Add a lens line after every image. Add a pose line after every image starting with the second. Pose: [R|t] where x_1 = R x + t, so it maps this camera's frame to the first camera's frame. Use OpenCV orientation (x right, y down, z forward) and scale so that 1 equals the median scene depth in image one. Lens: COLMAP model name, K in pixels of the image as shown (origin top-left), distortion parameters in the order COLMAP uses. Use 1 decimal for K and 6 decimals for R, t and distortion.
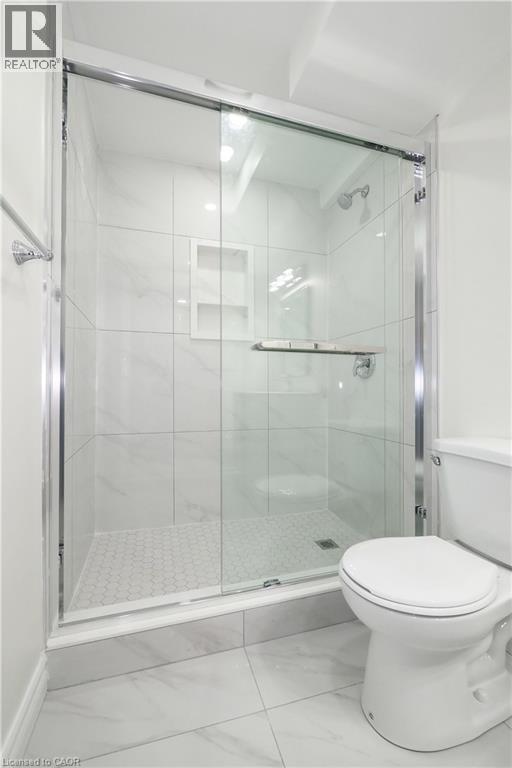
lens RADIAL K [[330.0, 0, 254.7], [0, 330.0, 385.5], [0, 0, 1]] dist [0.003544, -0.000528]
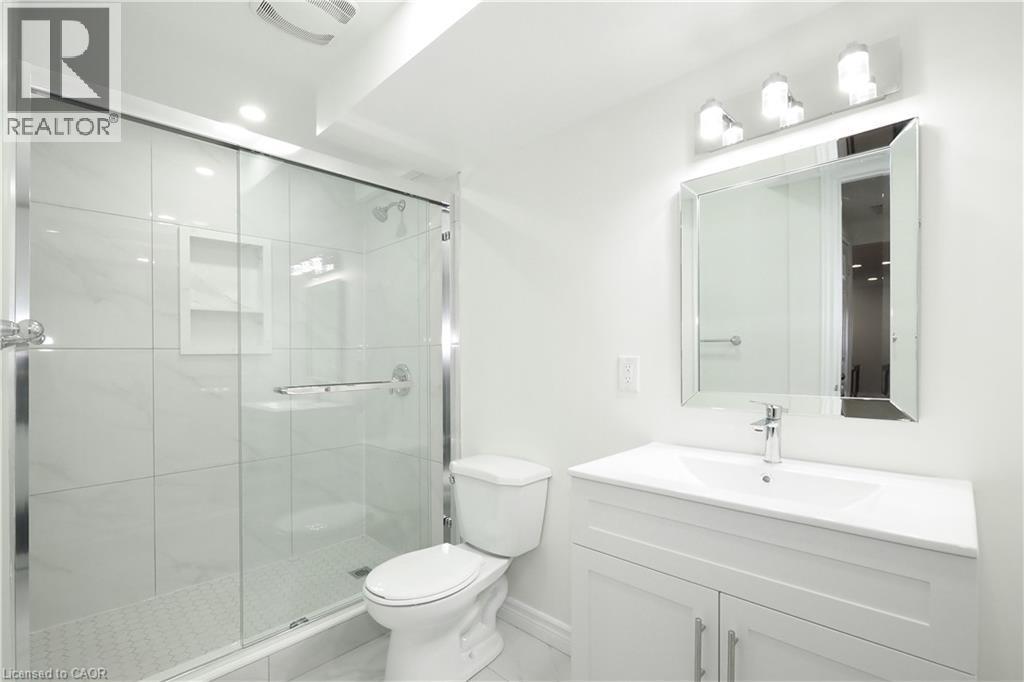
lens RADIAL K [[466.4, 0, 531.6], [0, 466.4, 353.2], [0, 0, 1]] dist [-0.001650, -0.000005]
pose [[0.863811, -0.004960, 0.503791, -0.032745], [-0.000460, 0.999943, 0.010634, -0.165421], [-0.503815, -0.009418, 0.863760, -0.399620]]
